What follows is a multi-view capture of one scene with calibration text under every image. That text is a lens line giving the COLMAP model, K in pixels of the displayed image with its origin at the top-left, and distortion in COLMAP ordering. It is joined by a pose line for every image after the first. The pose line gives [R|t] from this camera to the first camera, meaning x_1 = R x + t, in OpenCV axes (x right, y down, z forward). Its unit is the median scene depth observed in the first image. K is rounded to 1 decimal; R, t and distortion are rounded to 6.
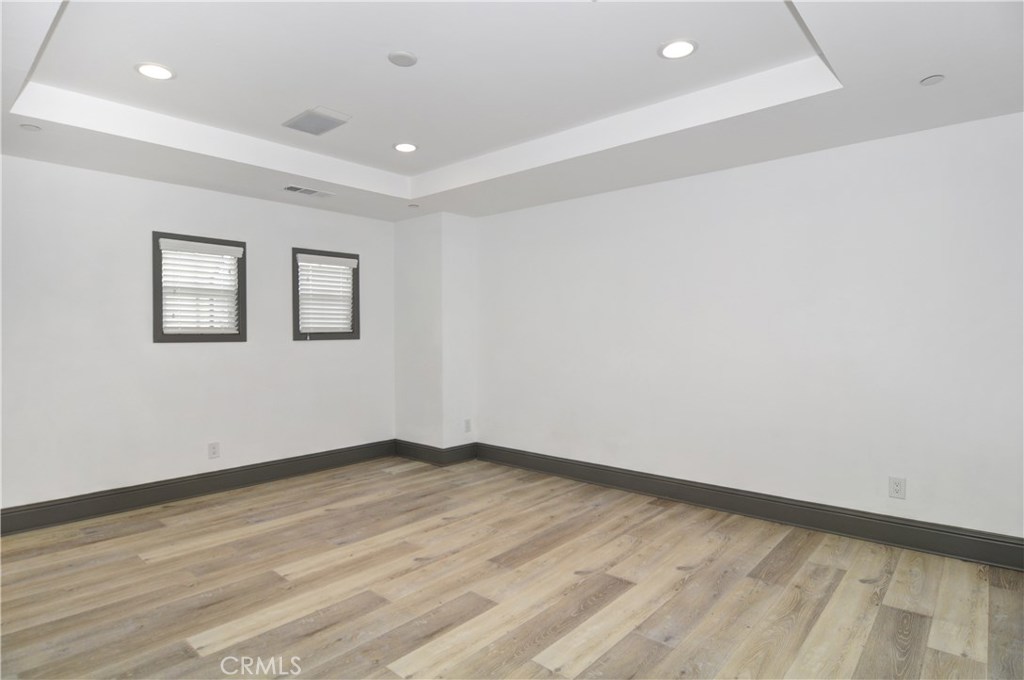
lens RADIAL K [[556.3, 0, 511.7], [0, 556.3, 338.8], [0, 0, 1]] dist [-0.013309, -0.003653]
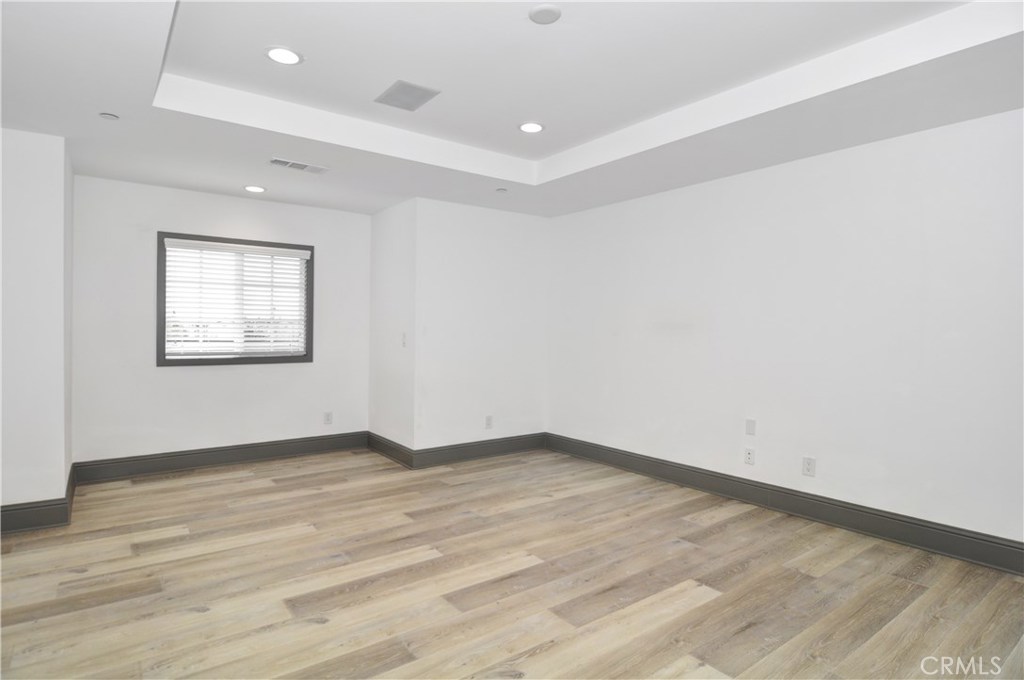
lens RADIAL K [[556.3, 0, 512.4], [0, 556.3, 335.7], [0, 0, 1]] dist [-0.013309, -0.003653]
pose [[-0.979214, -0.004993, 0.202771, -0.348508], [-0.000648, 0.999769, 0.021485, -0.010475], [-0.202831, 0.020907, -0.978991, 1.940303]]
